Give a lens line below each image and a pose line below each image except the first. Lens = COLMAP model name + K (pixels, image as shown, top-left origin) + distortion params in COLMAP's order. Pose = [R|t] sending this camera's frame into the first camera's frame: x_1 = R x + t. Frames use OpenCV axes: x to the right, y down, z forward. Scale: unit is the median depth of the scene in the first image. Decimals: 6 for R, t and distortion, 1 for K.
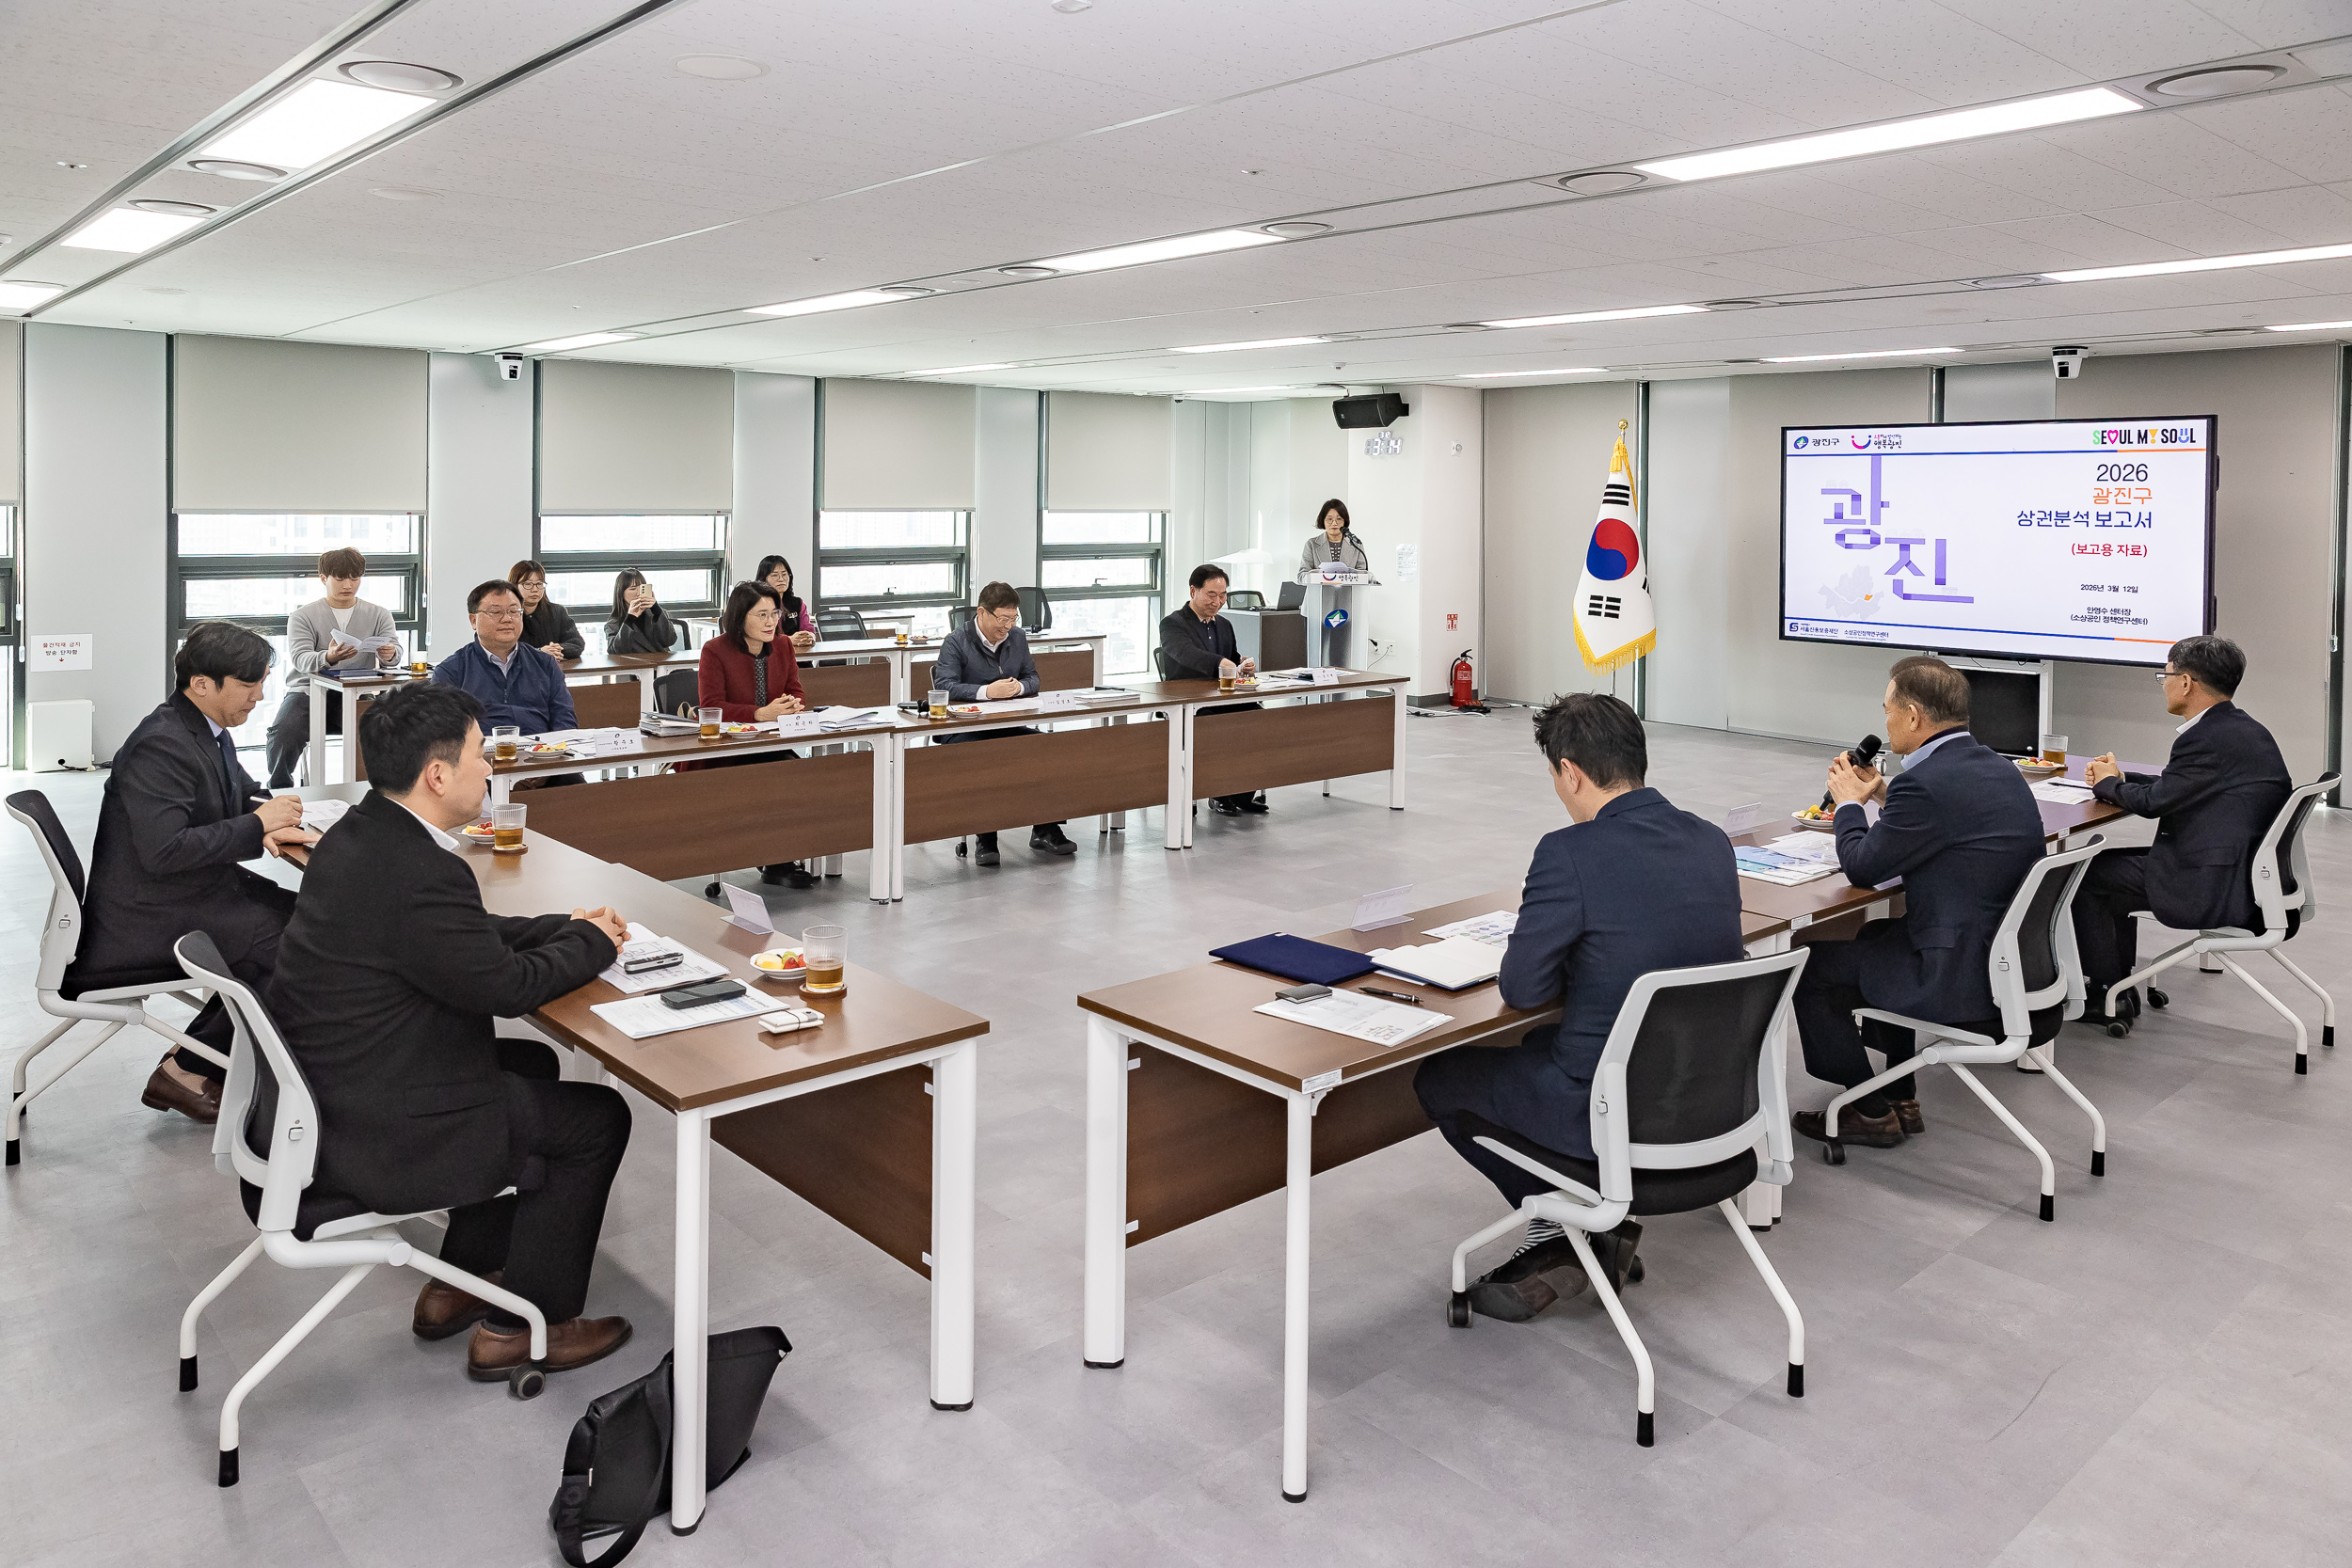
lens RADIAL K [[1616.1, 0, 1172.6], [0, 1616.1, 530.1], [0, 0, 1]] dist [0.004473, -0.003901]
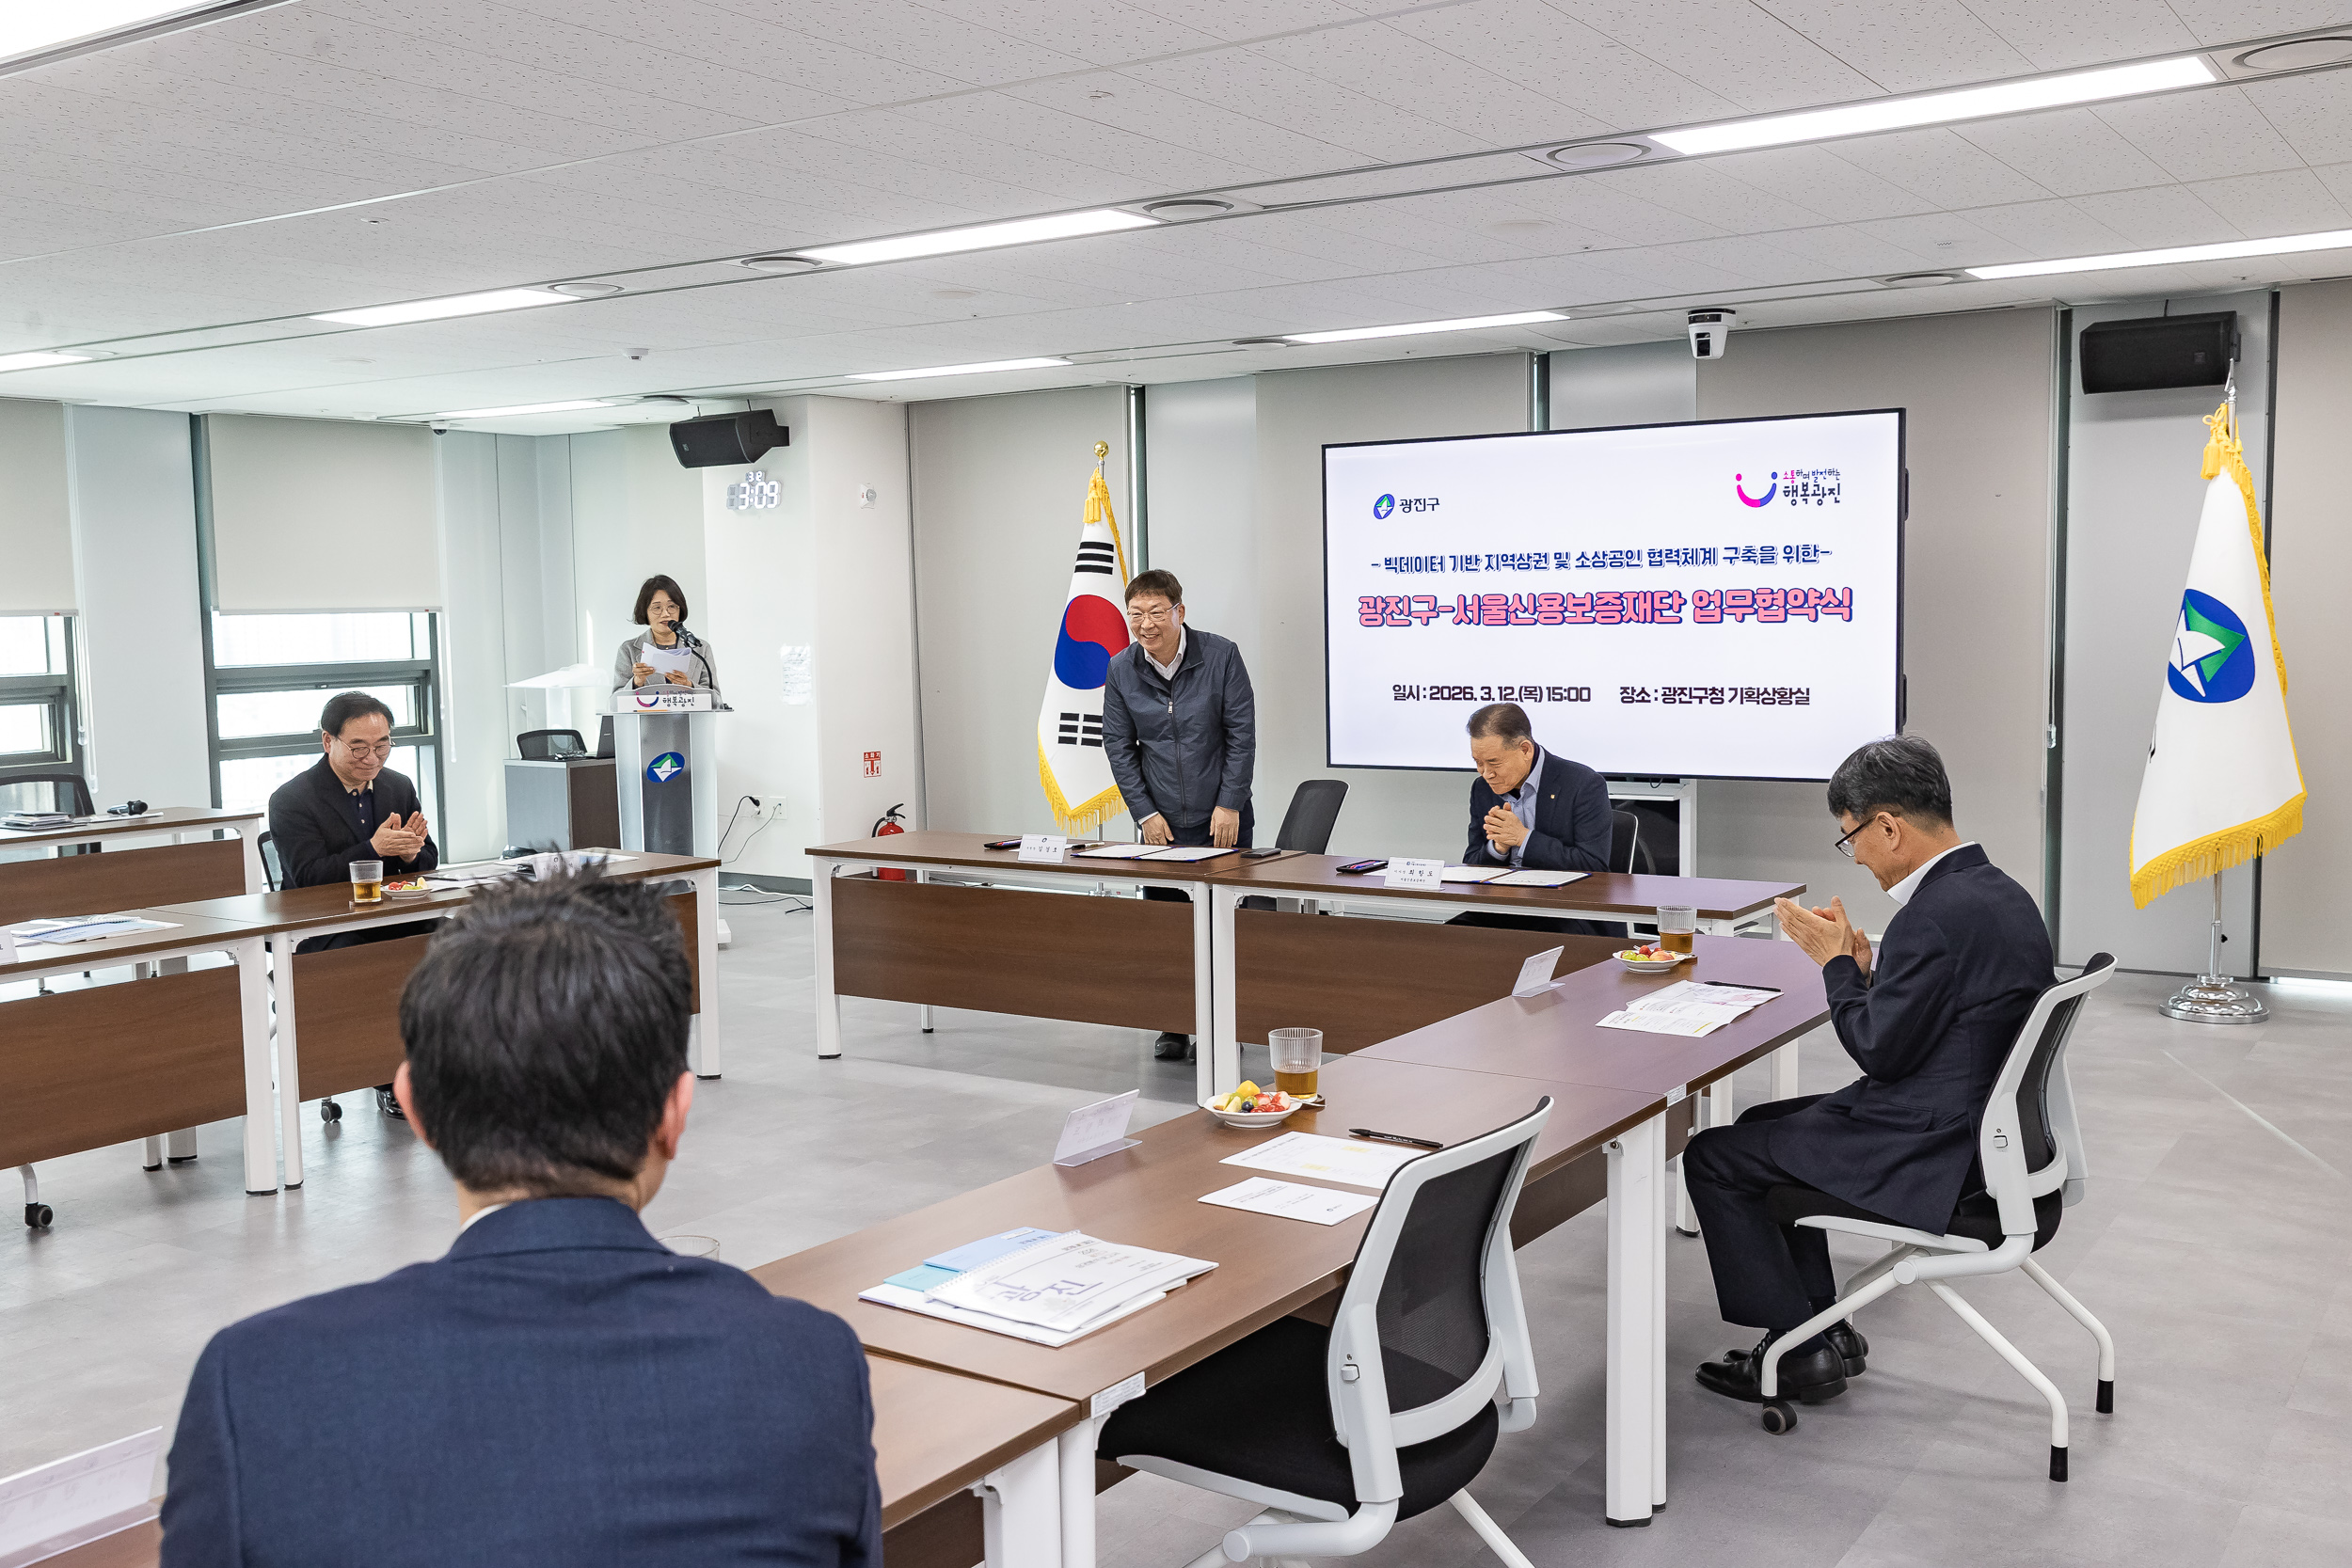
lens RADIAL K [[2157.3, 0, 1171.3], [0, 2157.3, 797.6], [0, 0, 1]] dist [-0.001523, 0.019769]
pose [[0.968807, -0.051383, 0.242429, 0.110788], [0.034042, 0.996588, 0.075185, 0.013283], [-0.245465, -0.064587, 0.967251, 0.176759]]
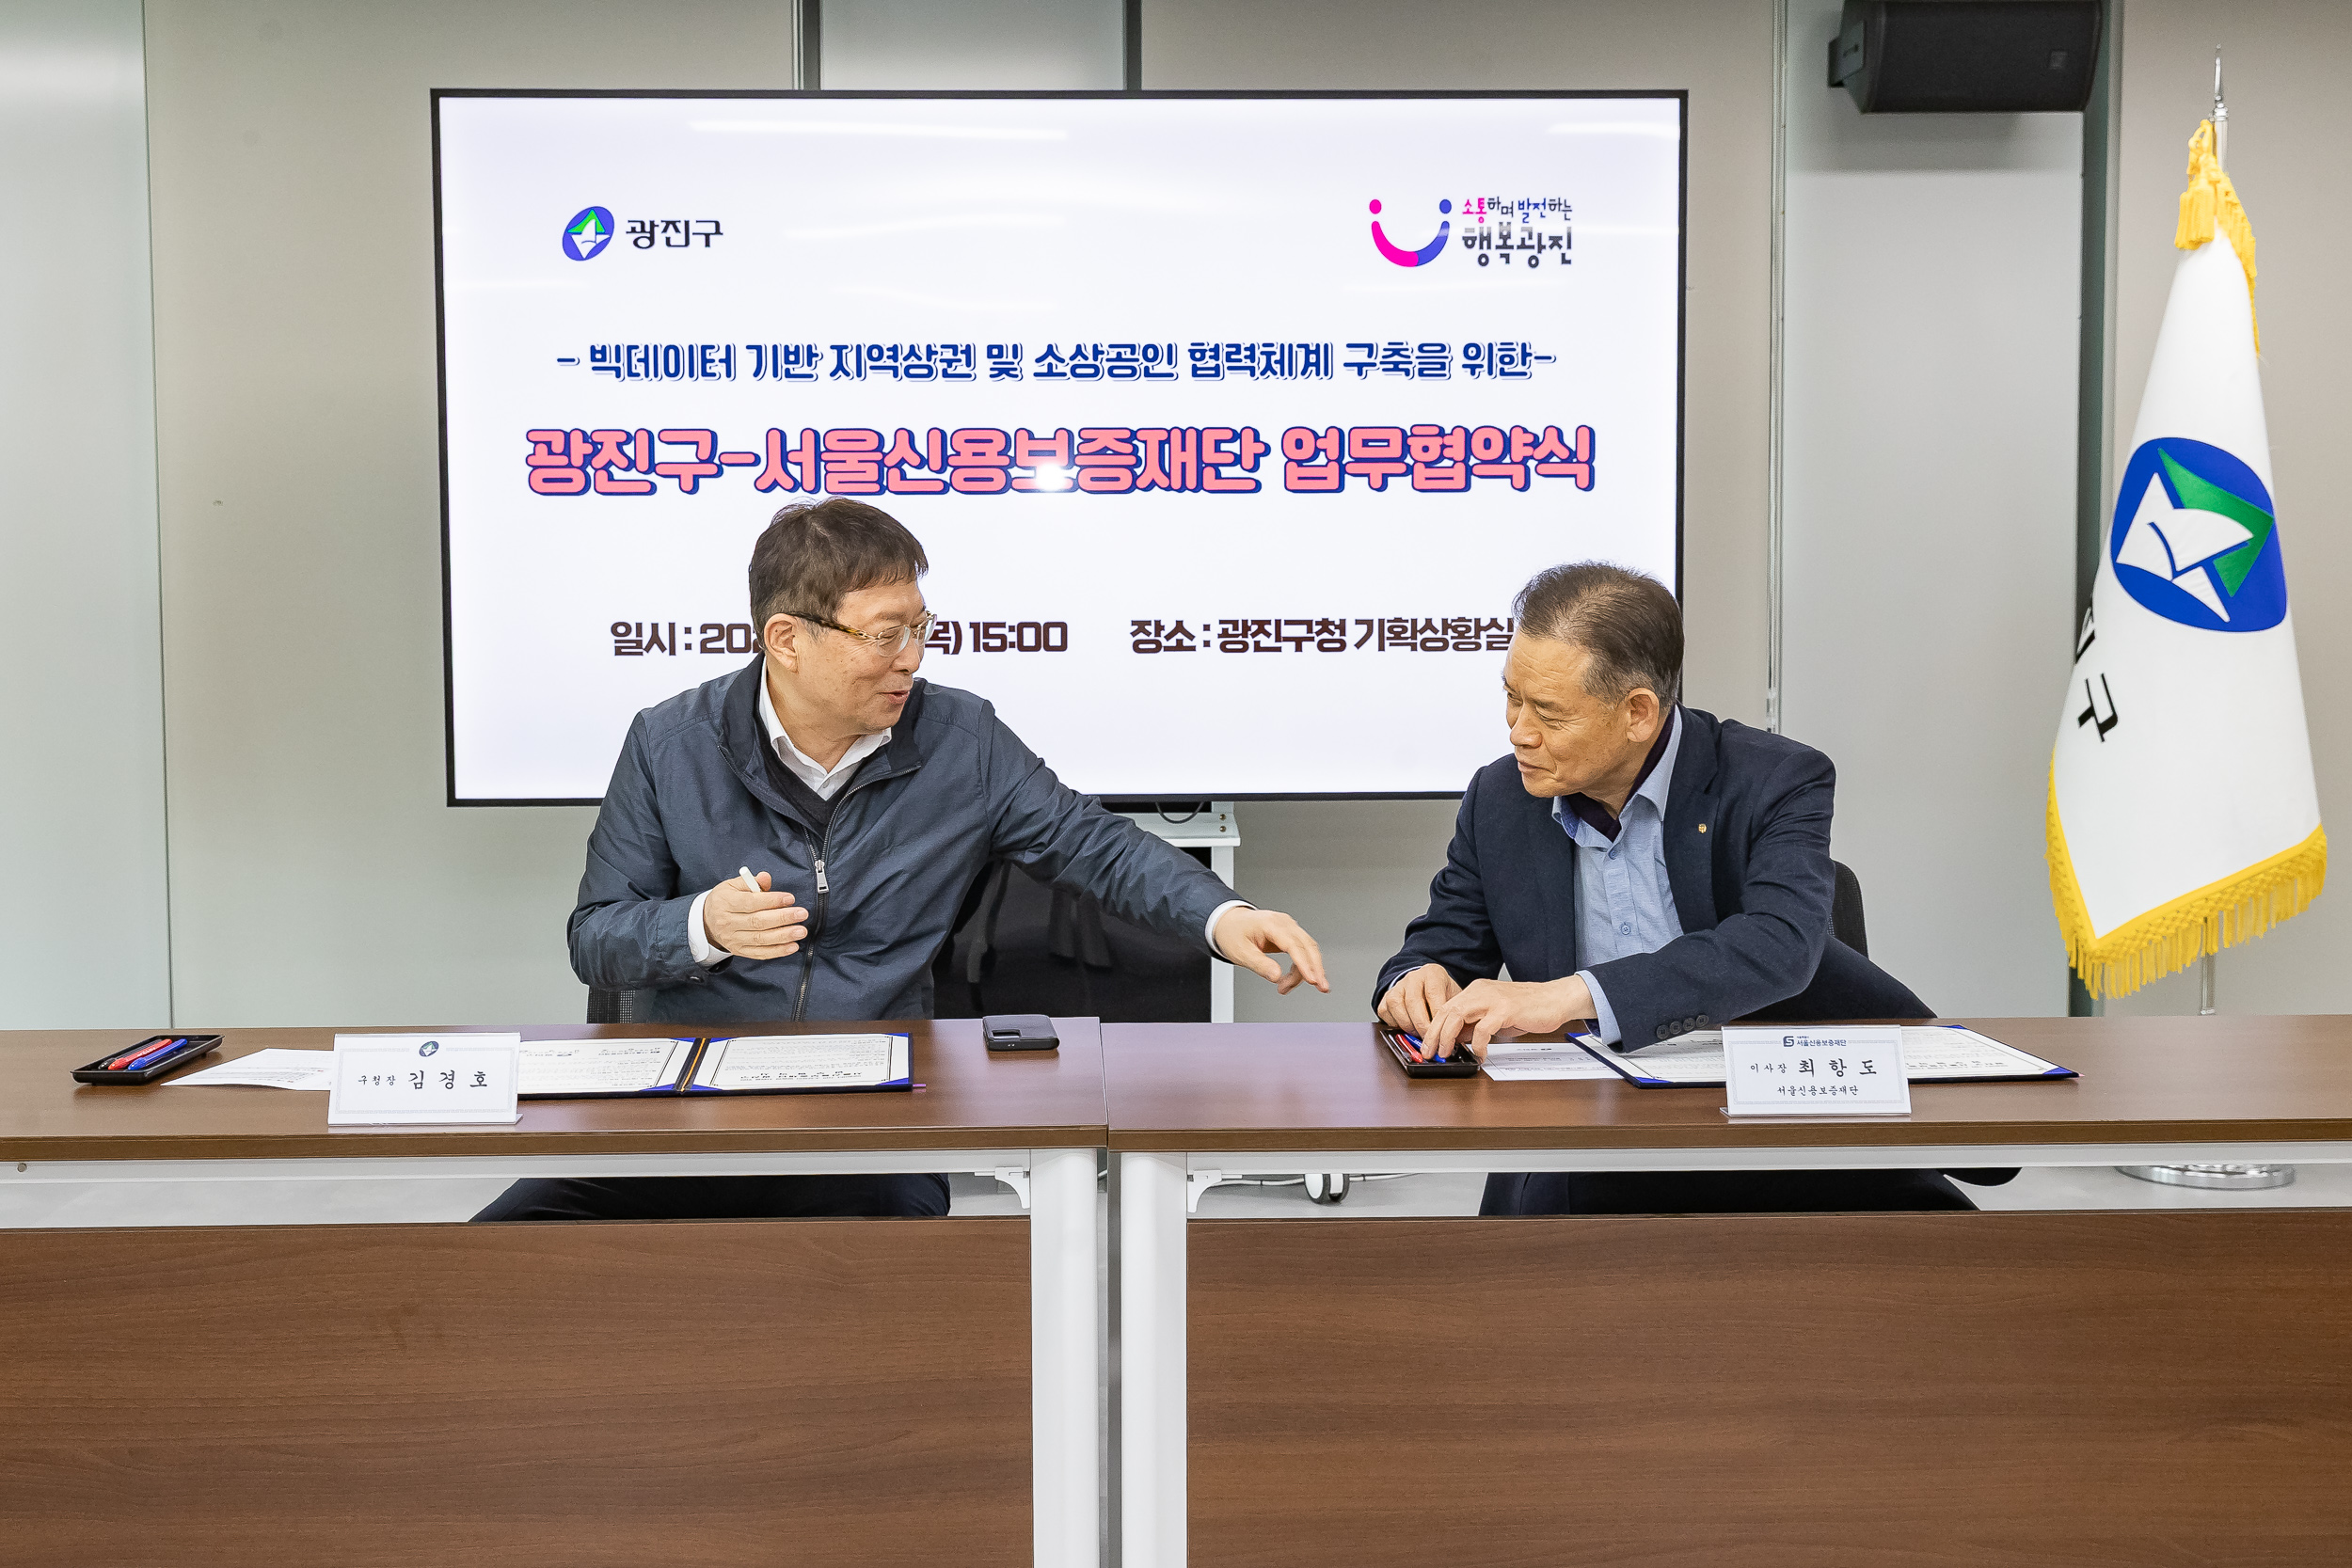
lens RADIAL K [[2729.2, 0, 1144.3], [0, 2729.2, 749.1], [0, 0, 1]] dist [0.013189, 0.028685]
pose [[0.647608, -0.060521, 0.759567, 0.083831], [0.026758, 0.998032, 0.056708, 0.037264], [-0.761504, -0.016400, 0.647953, 0.663443]]
